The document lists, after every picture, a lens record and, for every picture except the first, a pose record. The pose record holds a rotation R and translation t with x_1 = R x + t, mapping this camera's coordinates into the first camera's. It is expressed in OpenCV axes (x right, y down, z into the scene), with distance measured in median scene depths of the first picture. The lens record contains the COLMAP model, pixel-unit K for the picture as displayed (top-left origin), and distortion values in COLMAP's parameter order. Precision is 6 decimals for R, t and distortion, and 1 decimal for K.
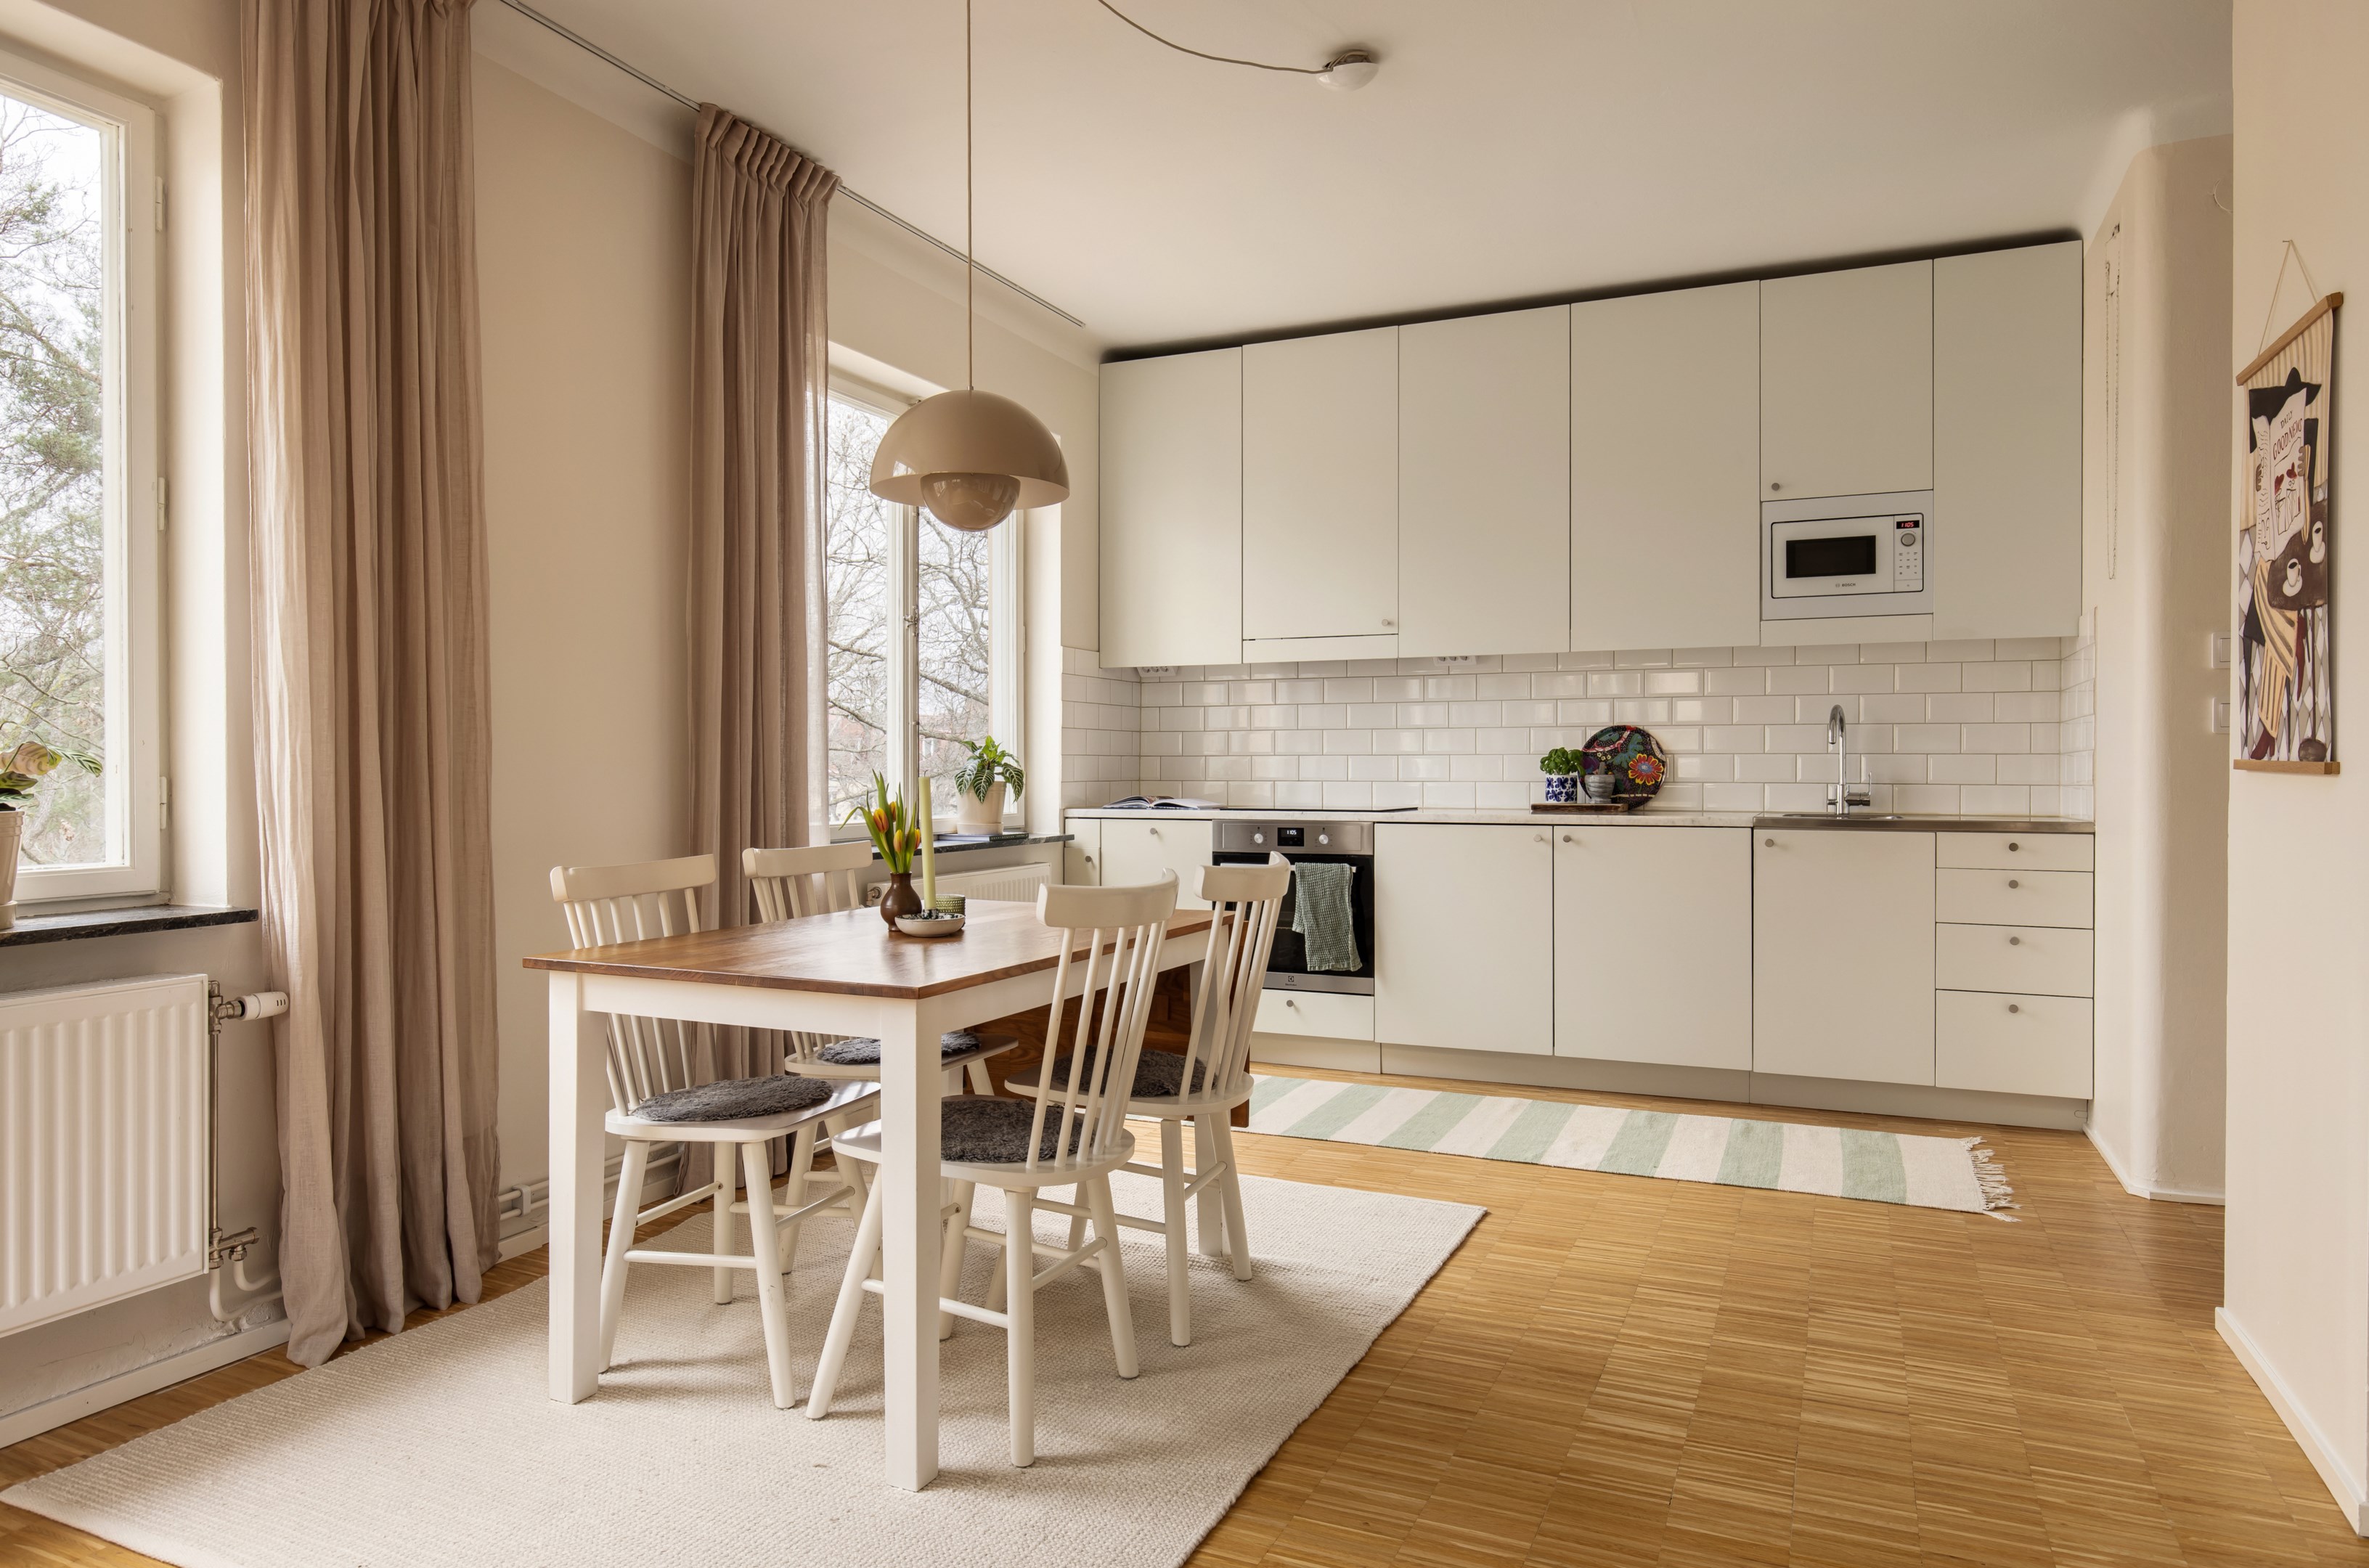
lens RADIAL K [[1451.1, 0, 1177.6], [0, 1451.1, 772.4], [0, 0, 1]] dist [-0.007307, 0.002496]
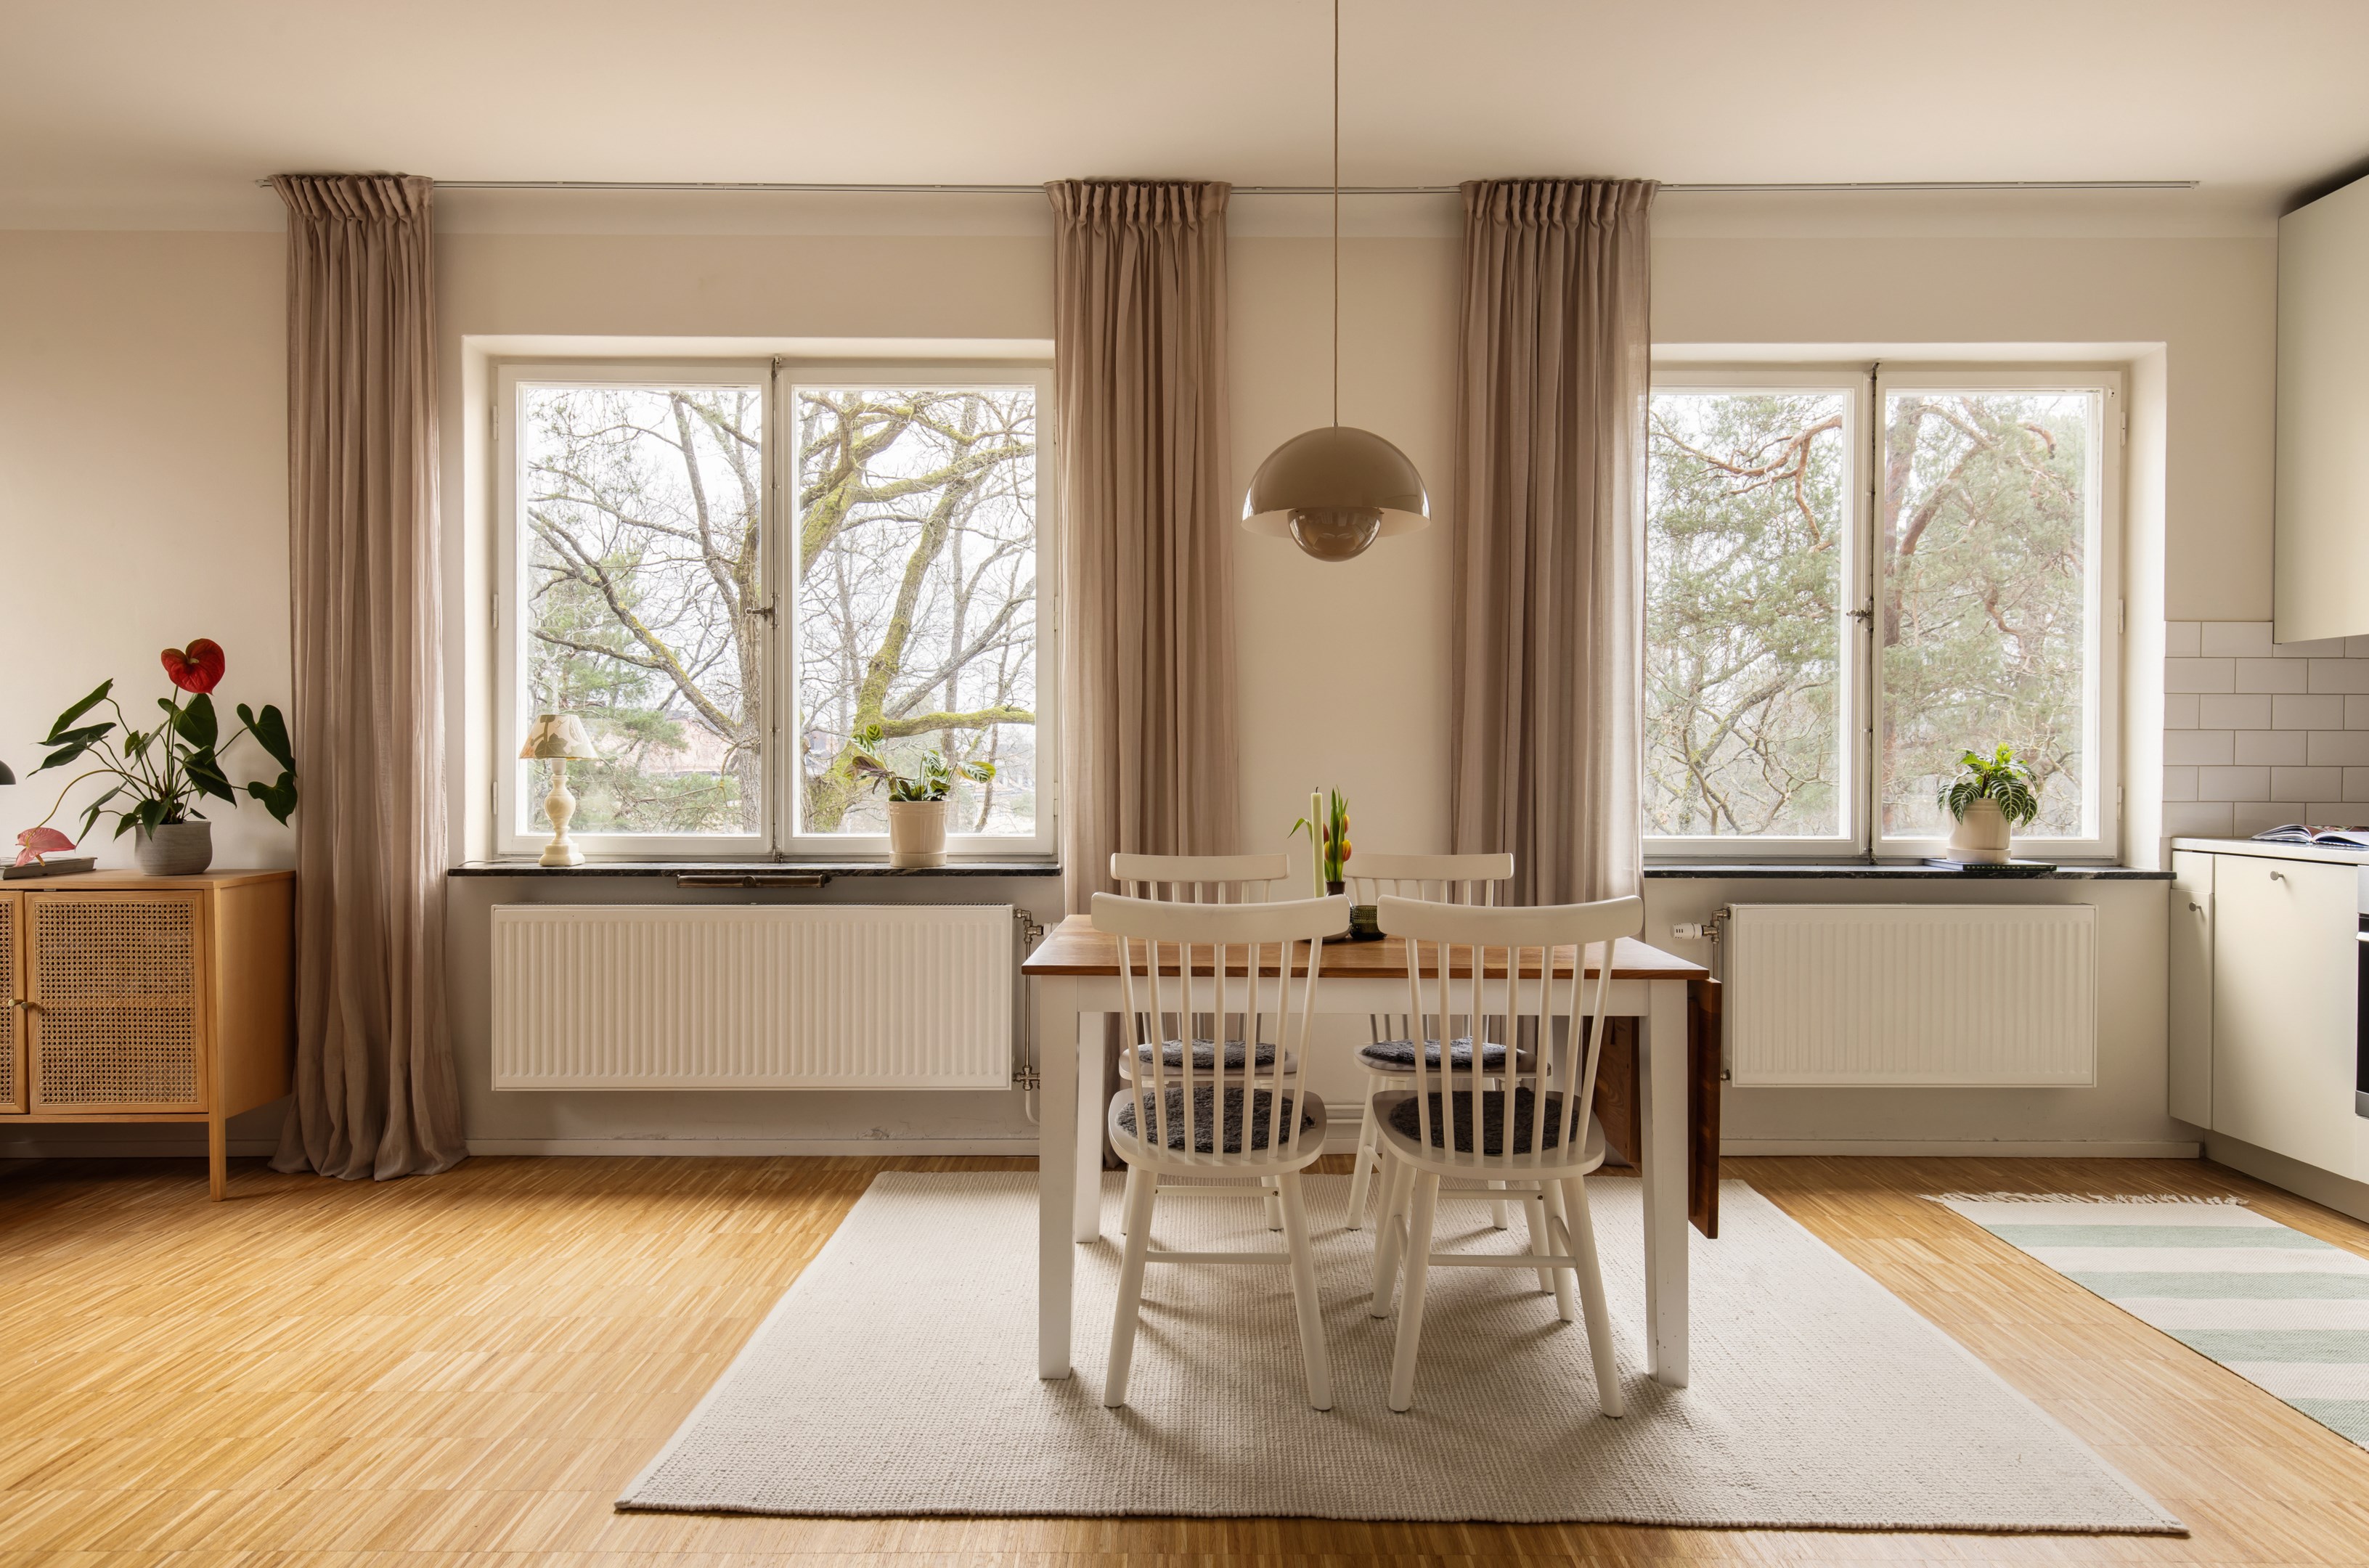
lens RADIAL K [[1363.9, 0, 1188.5], [0, 1363.9, 773.5], [0, 0, 1]] dist [-0.000727, -0.000094]
pose [[0.413382, 0.011256, -0.910488, 0.390888], [-0.007478, 0.999932, 0.008967, -0.011627], [0.910527, 0.003102, 0.413438, 0.269694]]
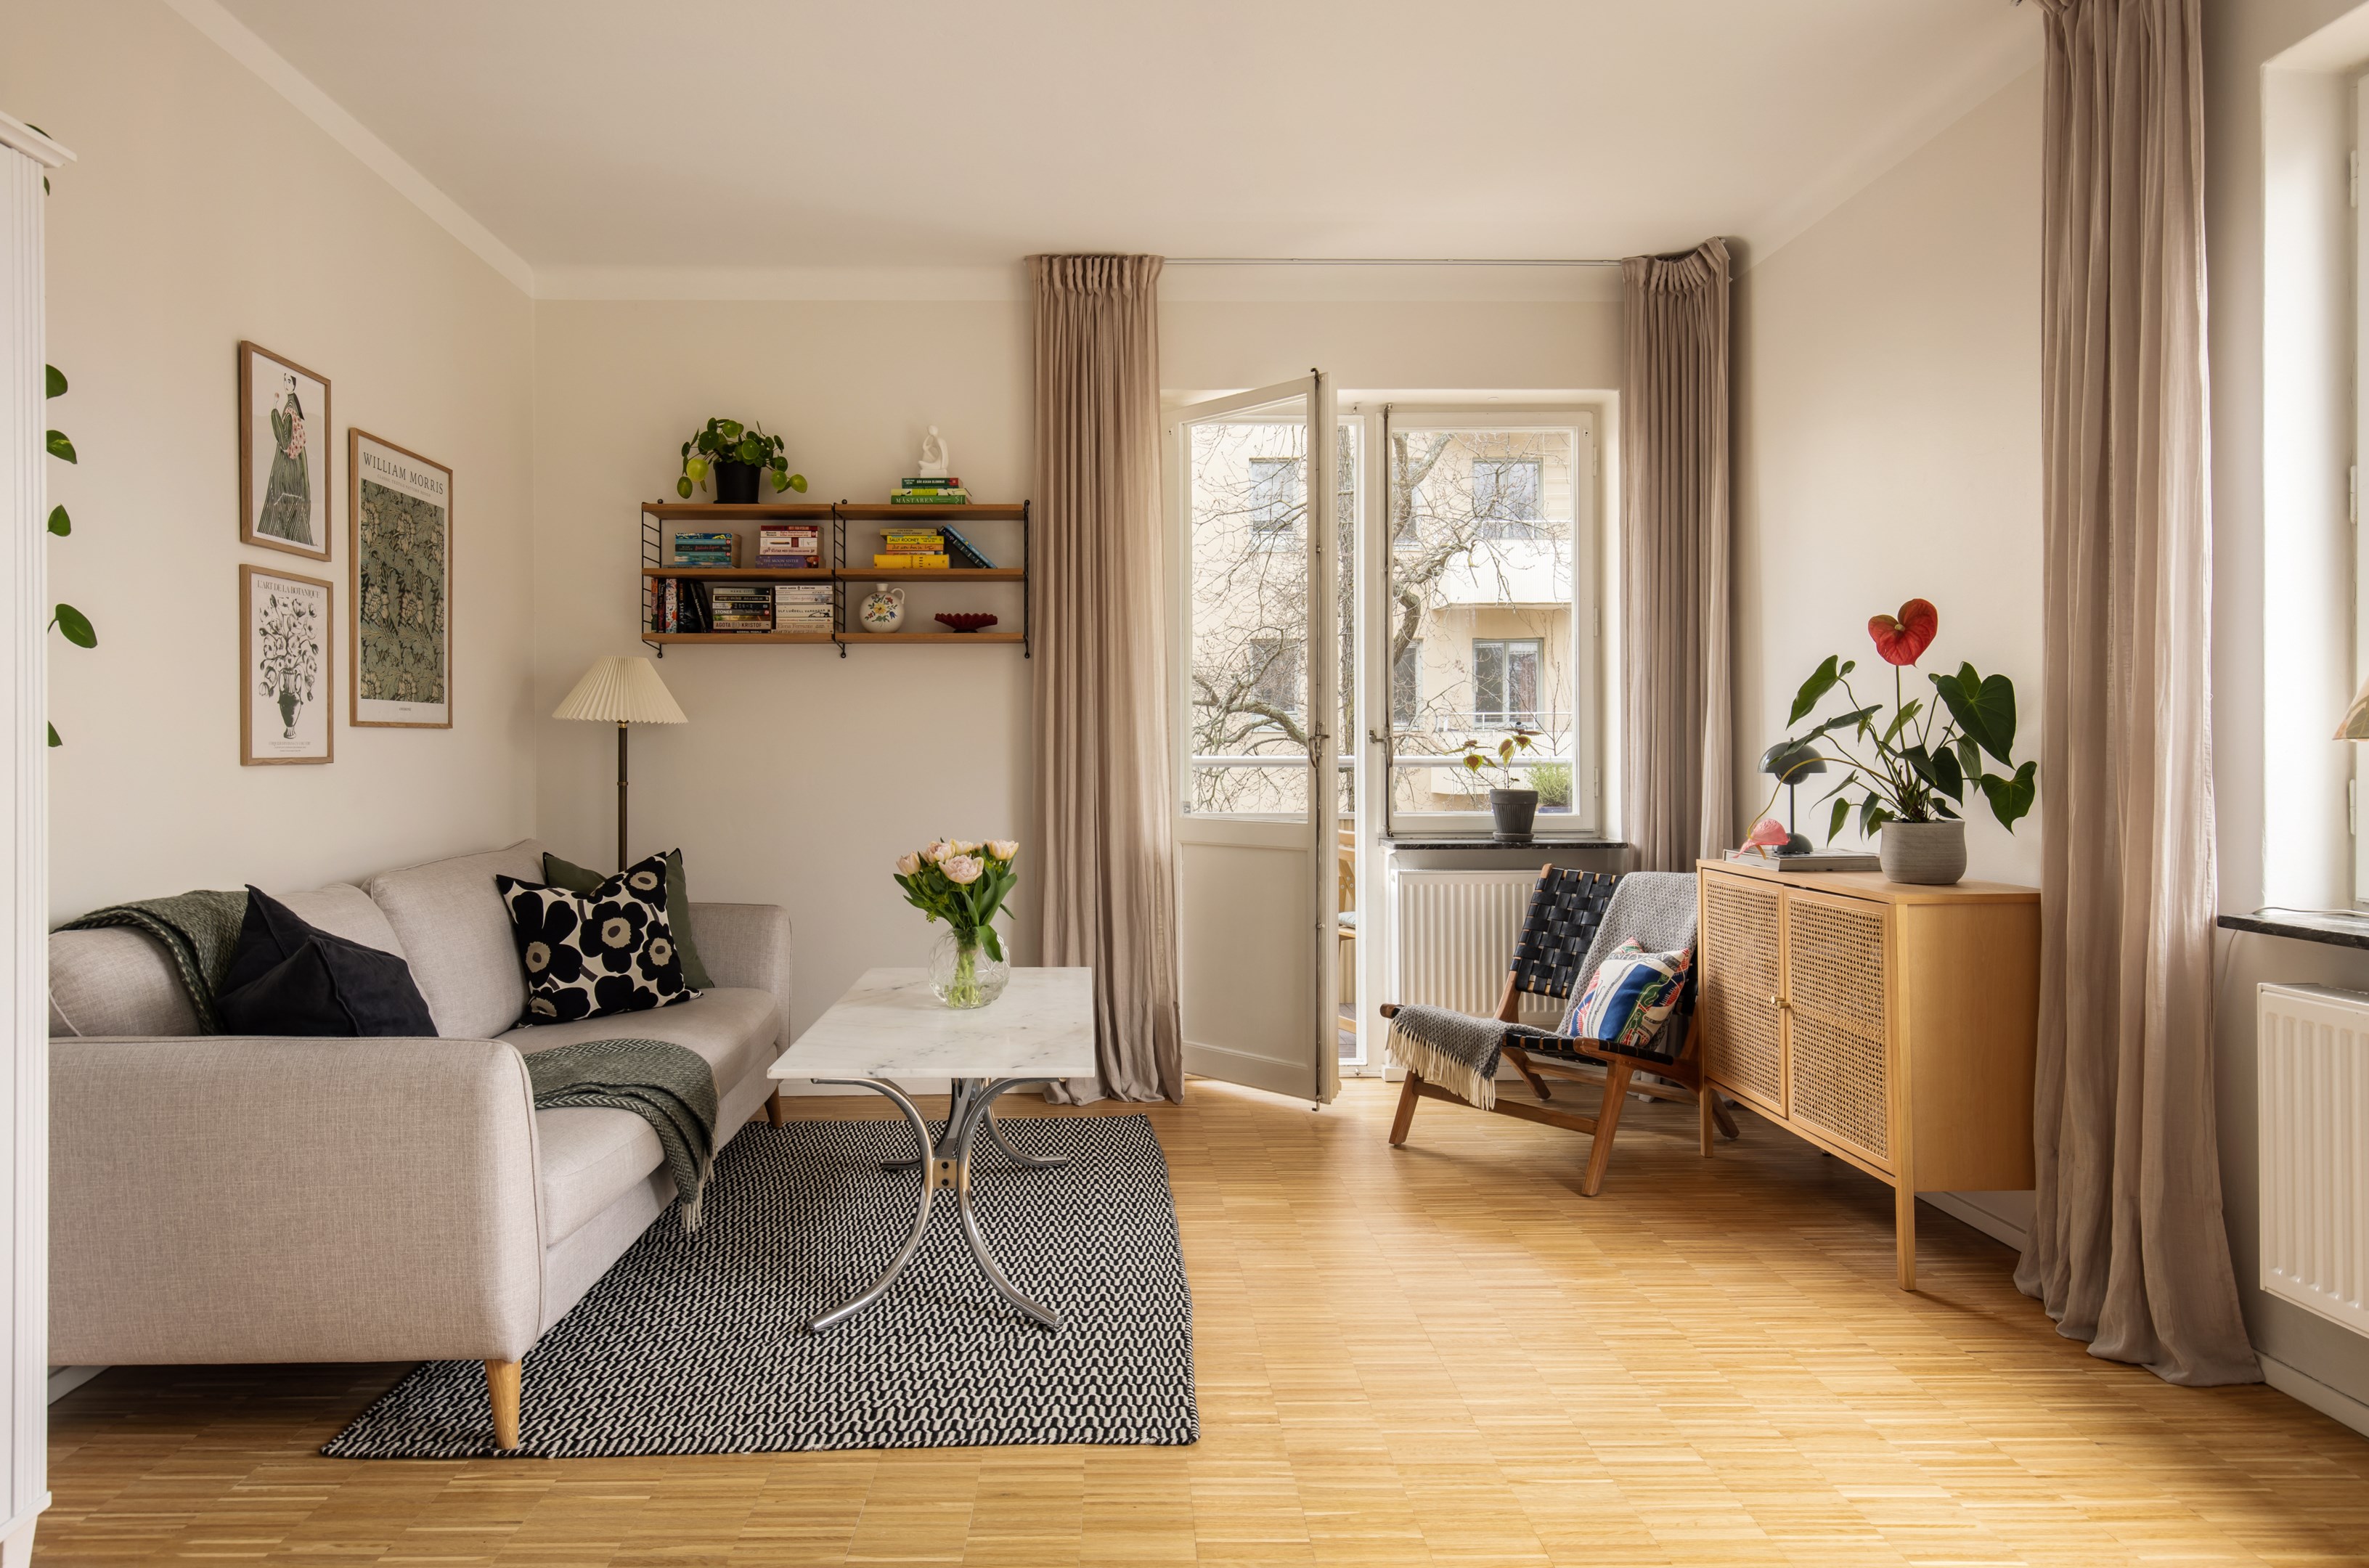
lens RADIAL K [[1363.9, 0, 1112.6], [0, 1363.9, 753.2], [0, 0, 1]] dist [-0.000727, -0.000094]
pose [[-0.907202, 0.004874, -0.420668, 0.088102], [0.002562, 0.999978, 0.006061, -0.010088], [0.420688, 0.004420, -0.907195, 0.482623]]
